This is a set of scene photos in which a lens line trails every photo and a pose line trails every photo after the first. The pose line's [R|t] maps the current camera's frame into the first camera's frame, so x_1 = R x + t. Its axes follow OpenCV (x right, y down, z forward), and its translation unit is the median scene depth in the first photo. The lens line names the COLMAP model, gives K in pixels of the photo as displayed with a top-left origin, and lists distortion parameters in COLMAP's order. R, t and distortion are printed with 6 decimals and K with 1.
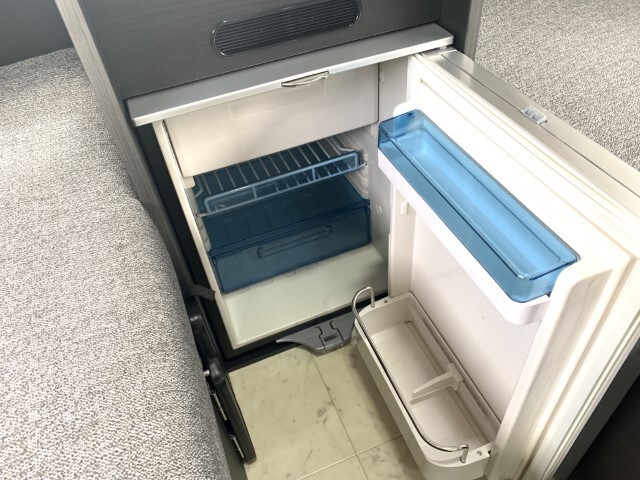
lens RADIAL K [[490.6, 0, 320.0], [0, 490.6, 240.0], [0, 0, 1]] dist [0.012099, 0.005116]
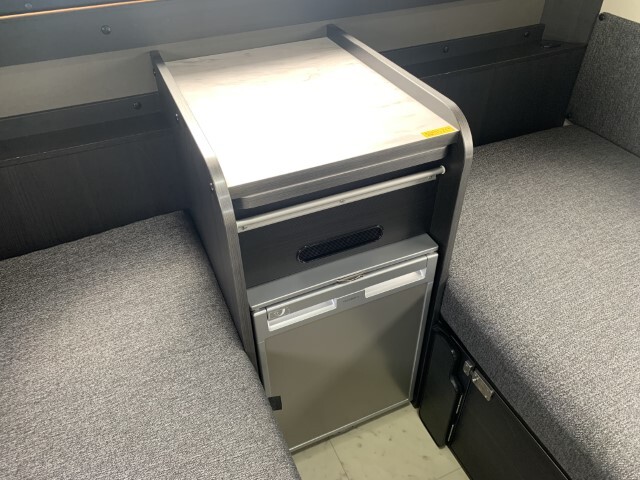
lens RADIAL K [[490.6, 0, 320.0], [0, 490.6, 240.0], [0, 0, 1]] dist [0.012099, 0.005116]
pose [[0.996890, 0.027481, 0.073859, -0.217479], [-0.021693, 0.996713, -0.078054, -0.275944], [-0.075761, 0.076209, 0.994209, -0.530013]]
